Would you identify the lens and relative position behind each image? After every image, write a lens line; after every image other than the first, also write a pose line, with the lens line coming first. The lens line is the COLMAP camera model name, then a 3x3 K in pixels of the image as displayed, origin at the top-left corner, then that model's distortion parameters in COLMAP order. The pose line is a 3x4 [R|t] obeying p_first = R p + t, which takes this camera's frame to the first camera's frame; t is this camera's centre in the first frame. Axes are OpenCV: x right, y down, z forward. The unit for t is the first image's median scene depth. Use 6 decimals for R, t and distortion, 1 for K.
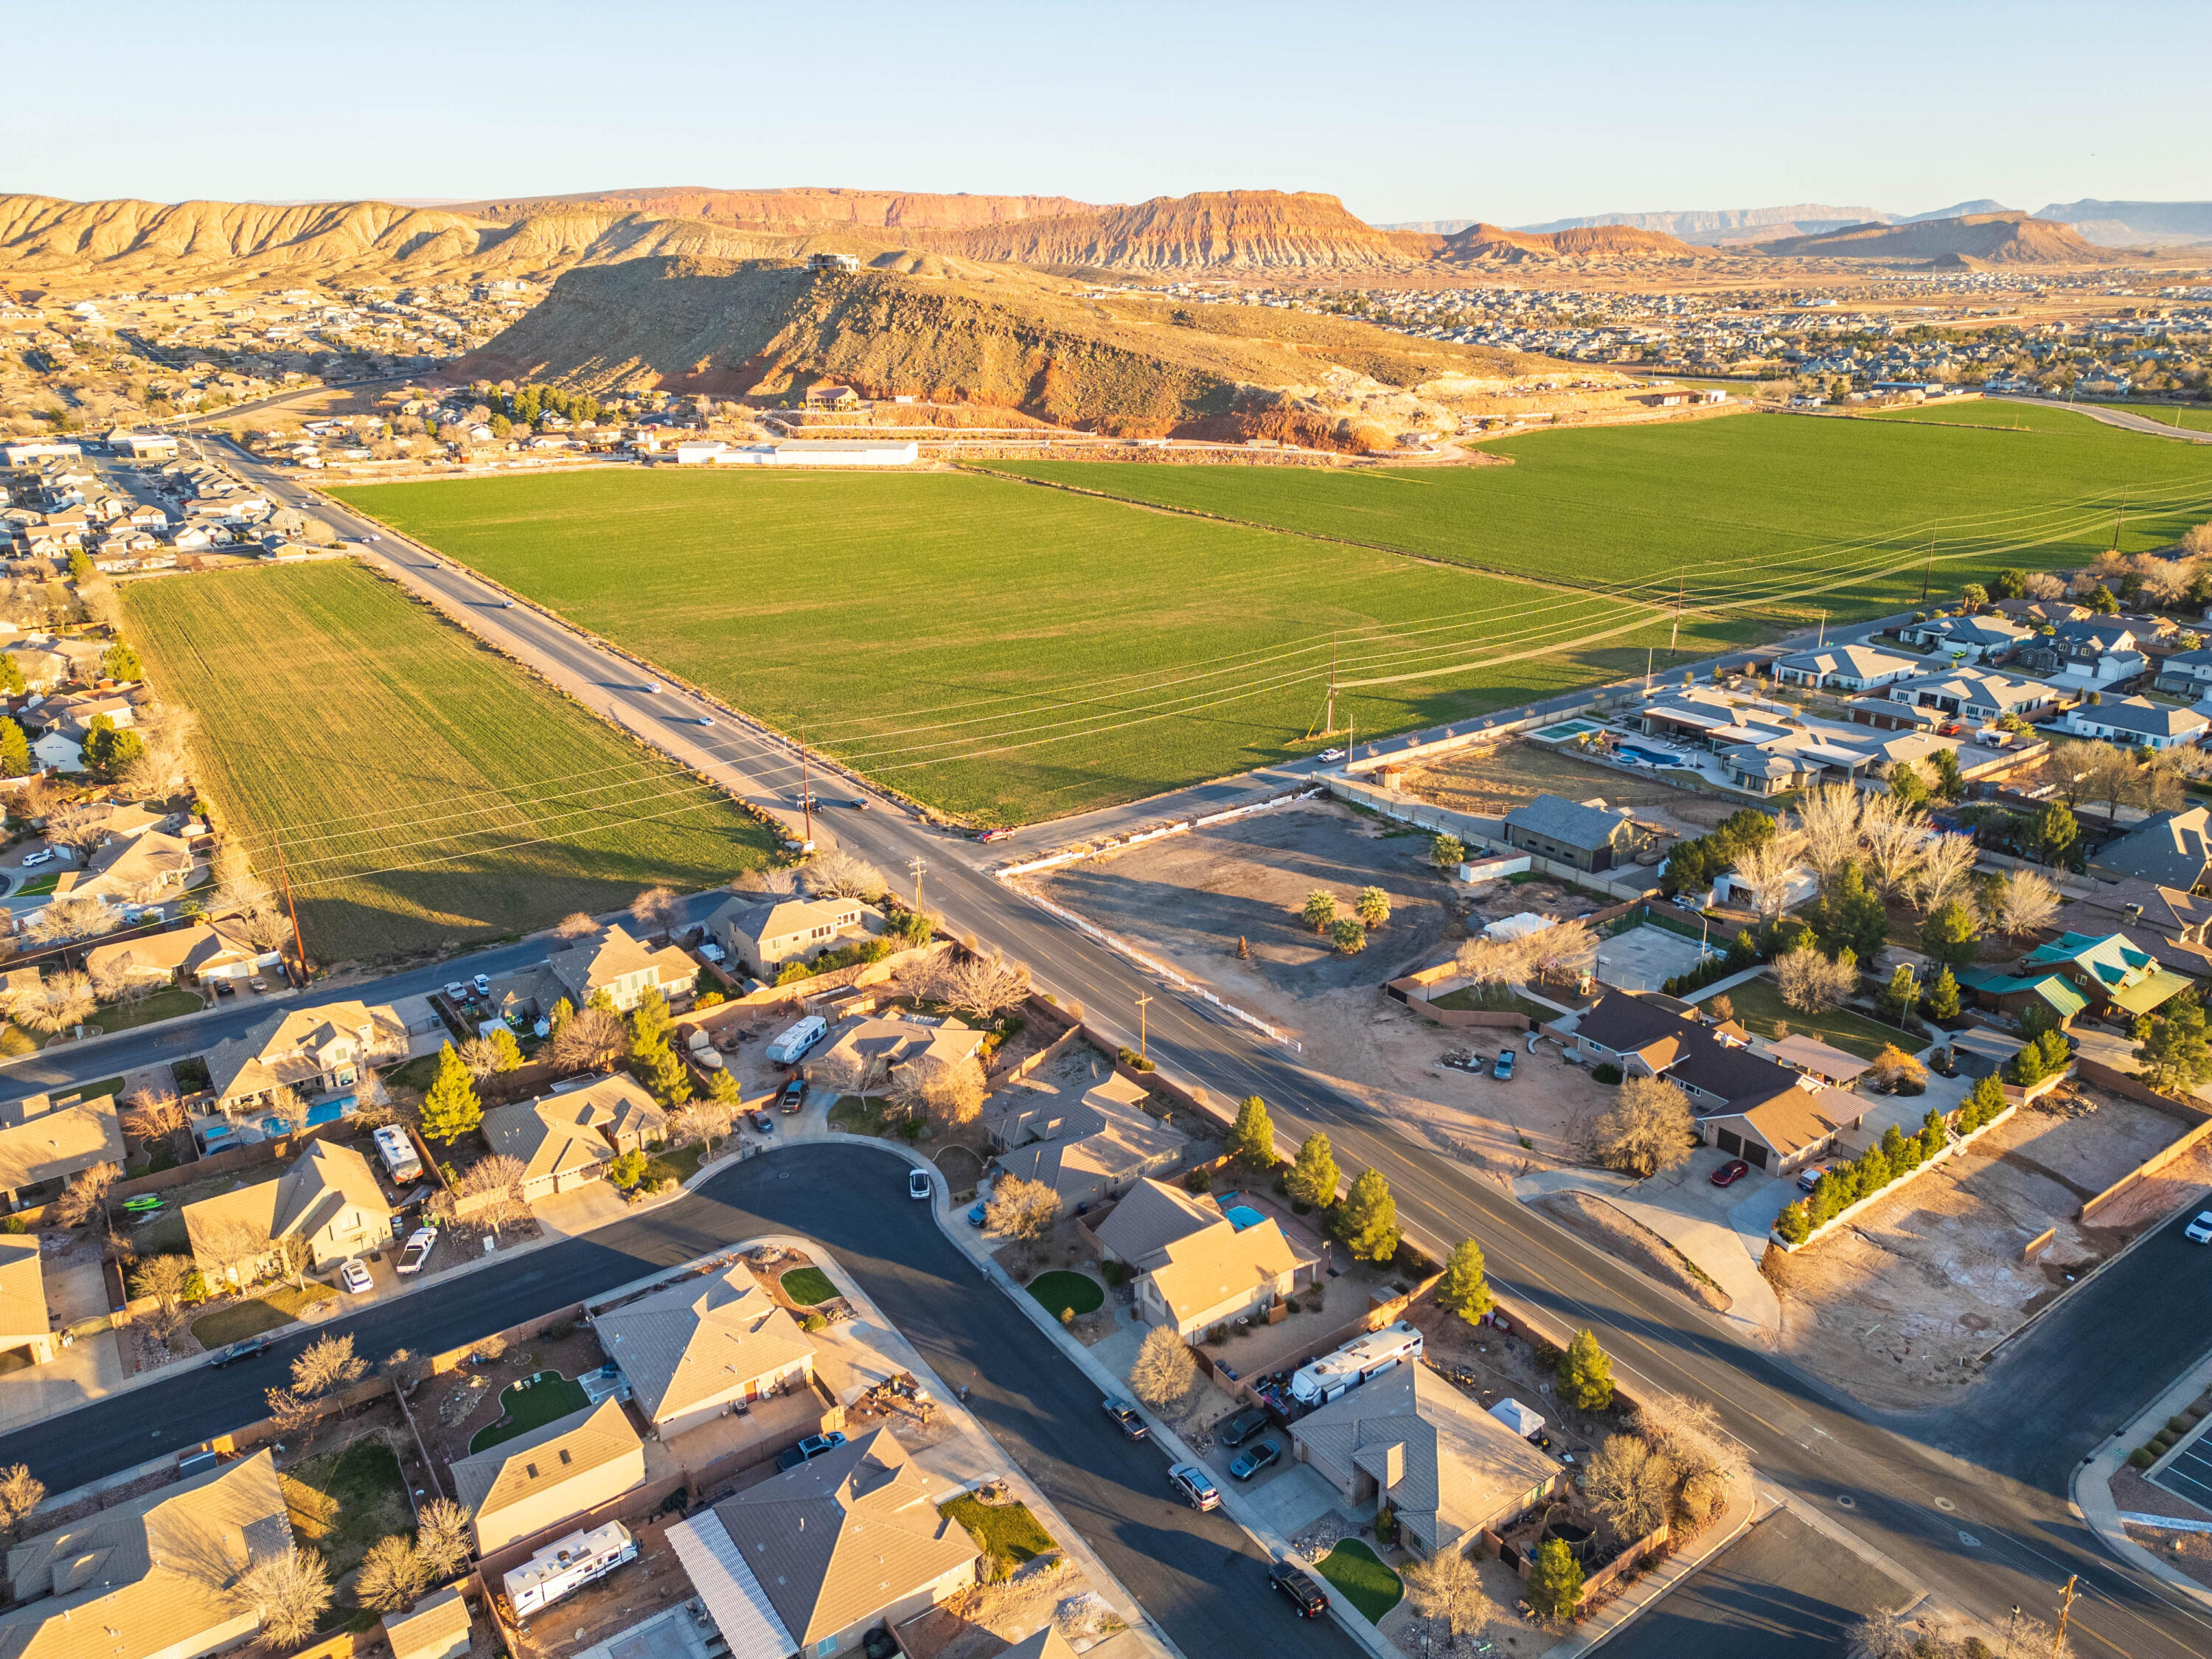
lens RADIAL K [[1543.9, 0, 1109.2], [0, 1543.9, 825.8], [0, 0, 1]] dist [0.075727, -0.066847]
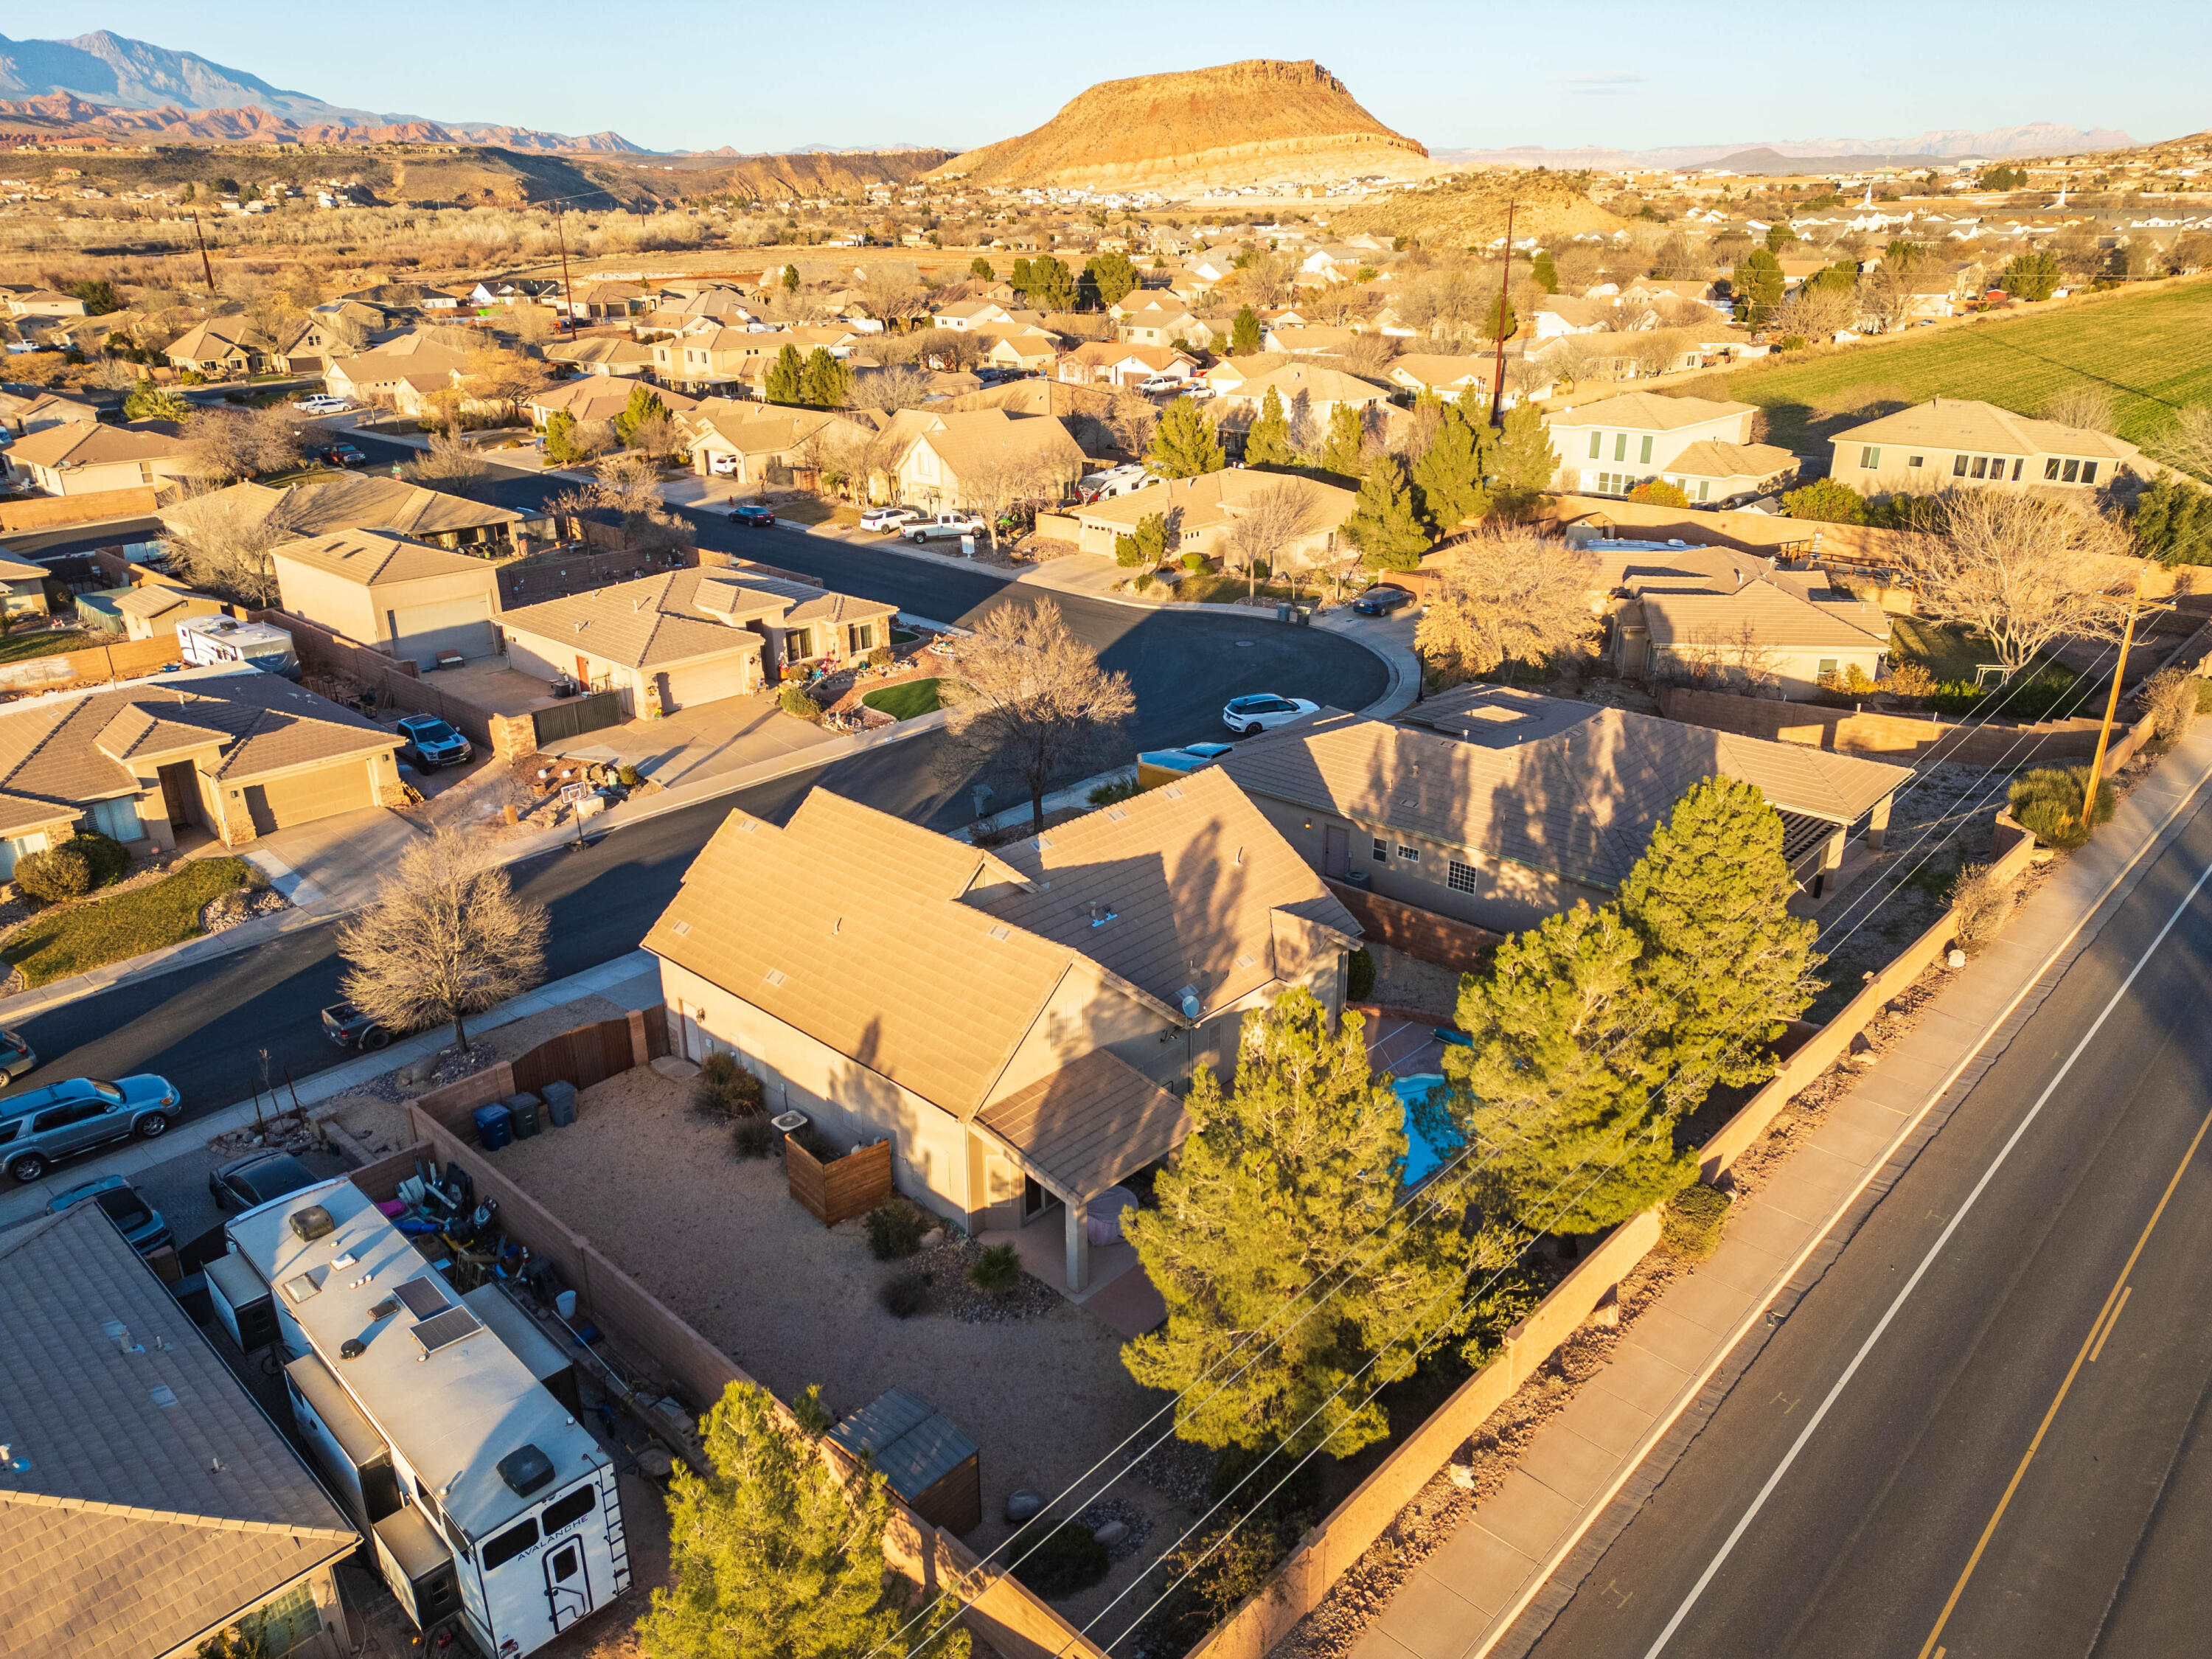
lens RADIAL K [[1543.9, 0, 1112.9], [0, 1543.9, 834.0], [0, 0, 1]] dist [0.075727, -0.066847]
pose [[0.193792, 0.375692, -0.906256, 0.056188], [-0.323093, 0.896675, 0.302630, 0.026393], [0.926313, 0.234158, 0.295152, 0.157136]]
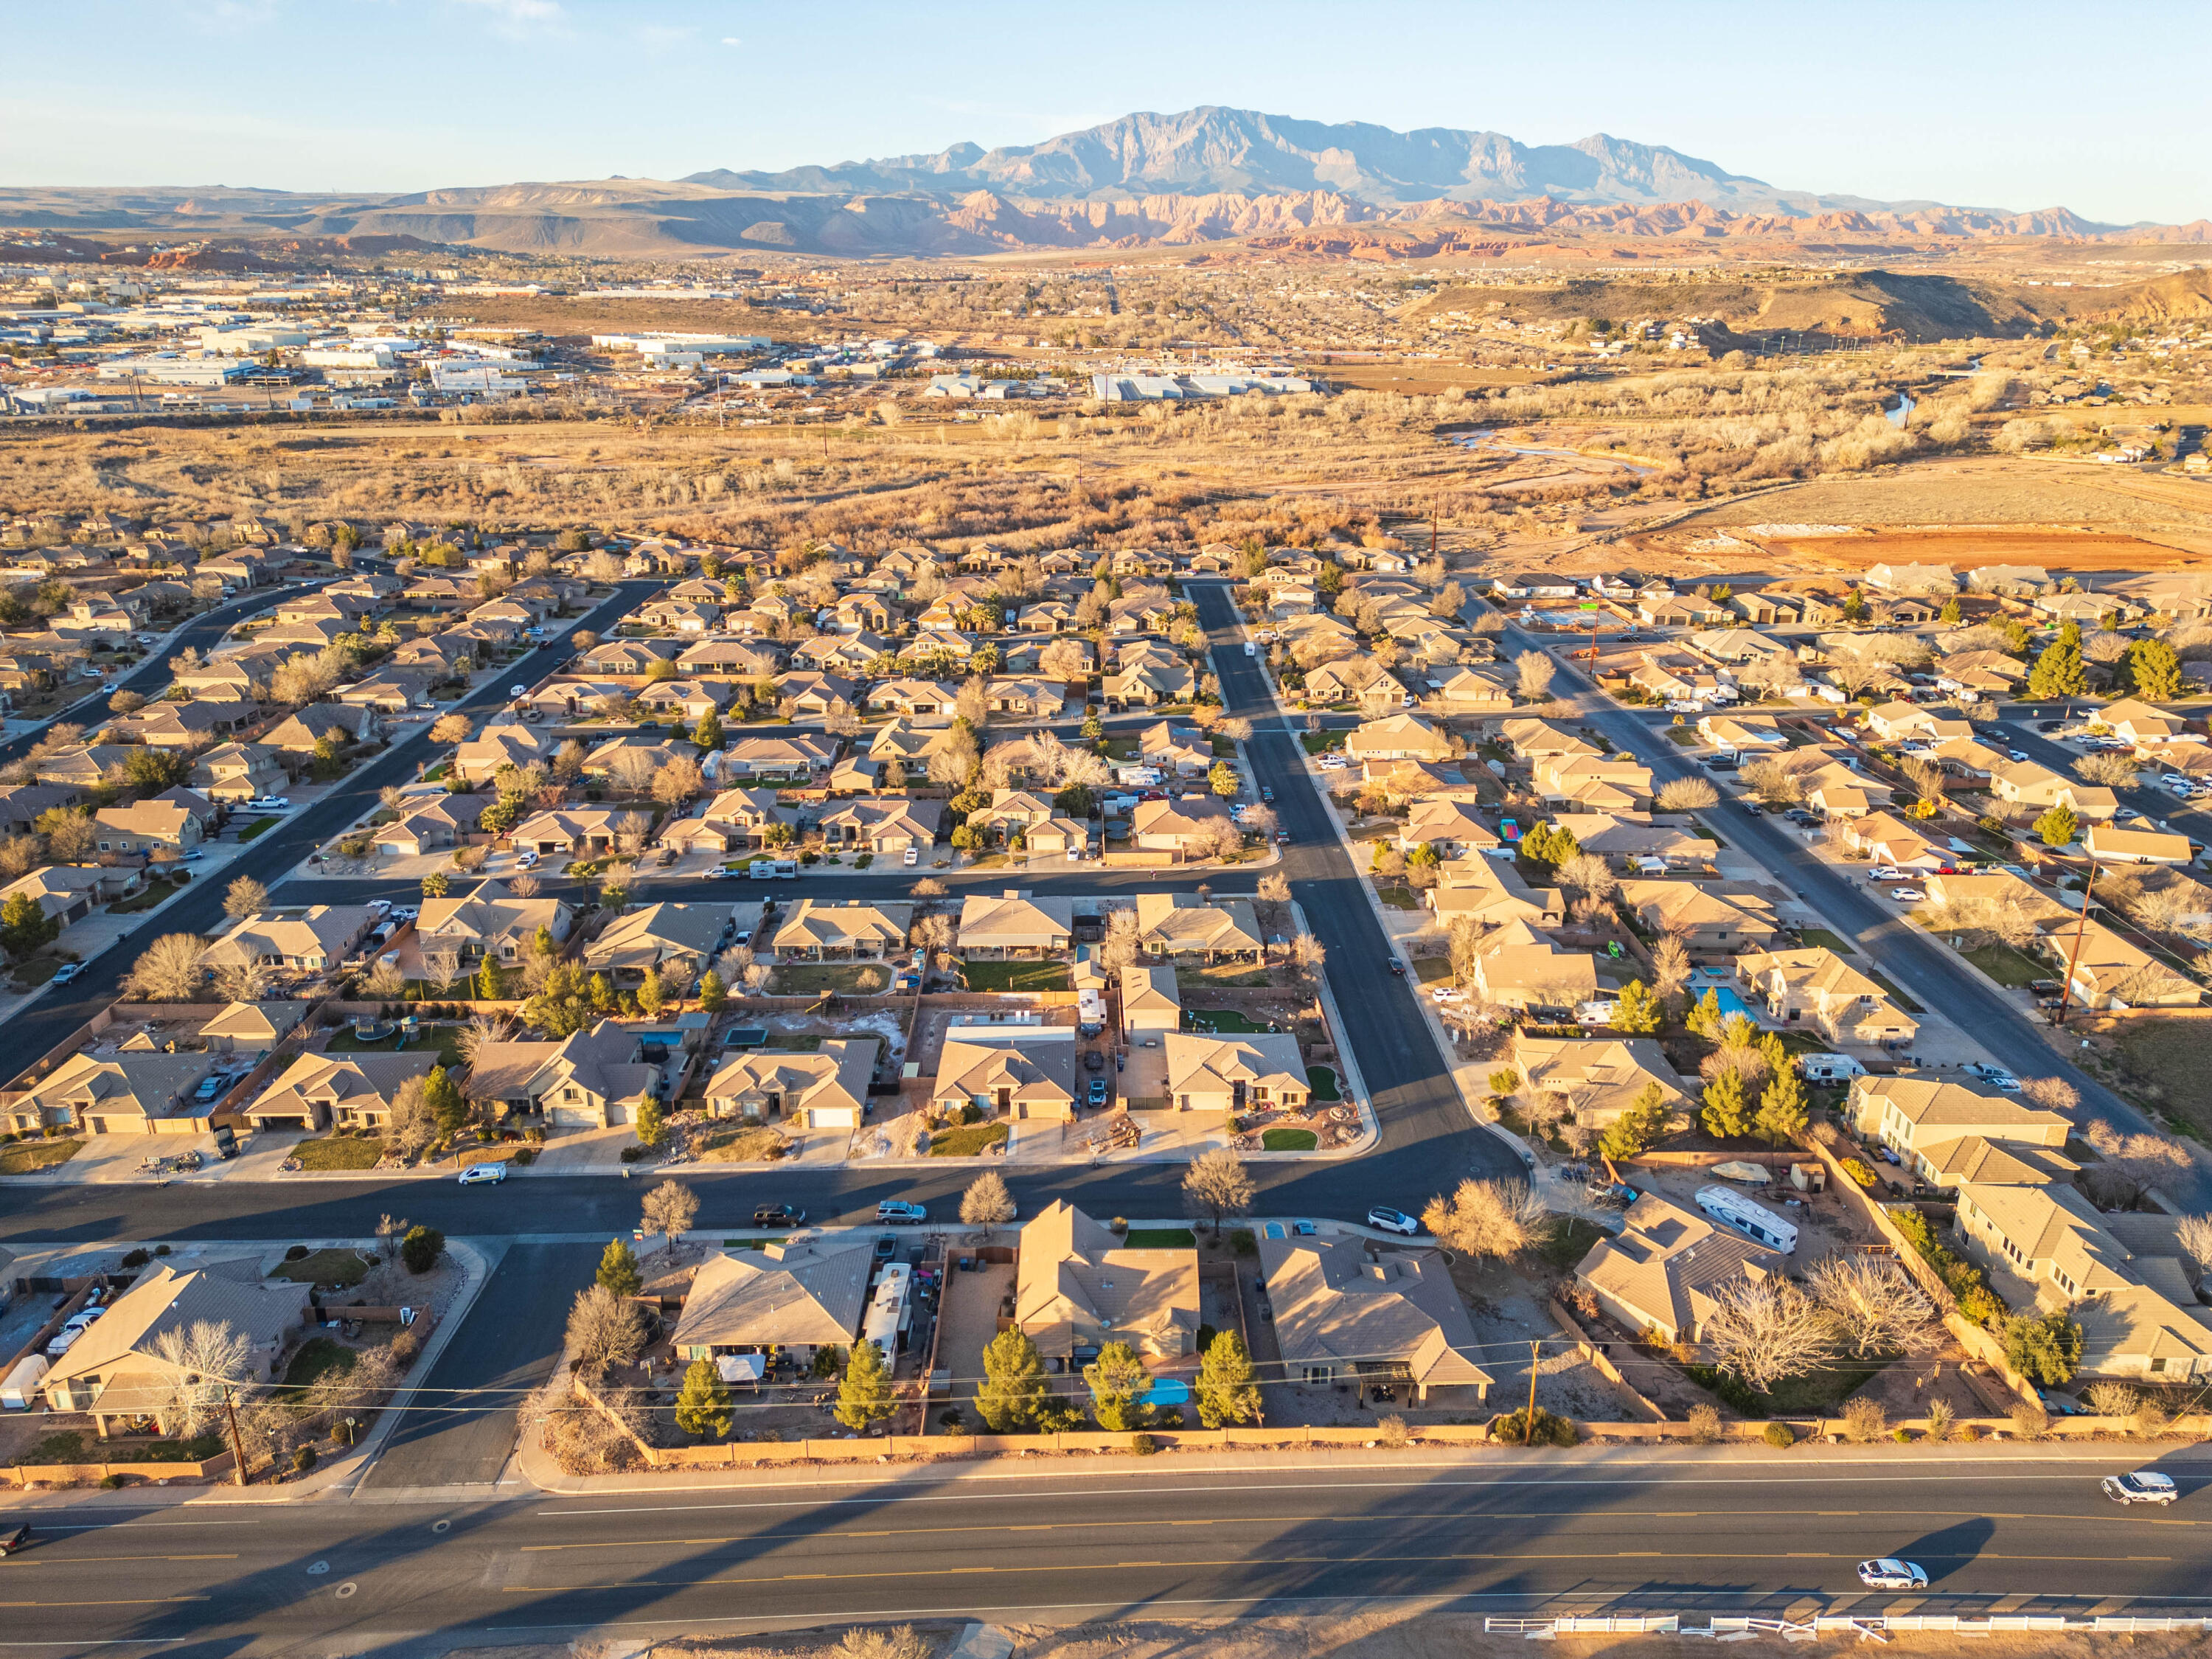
lens RADIAL K [[1543.9, 0, 1117.9], [0, 1543.9, 841.9], [0, 0, 1]] dist [0.075727, -0.066847]
pose [[-0.564742, 0.288628, -0.773150, 0.123218], [-0.276328, 0.816636, 0.506704, -0.076261], [0.777630, 0.499800, -0.381433, 0.211911]]
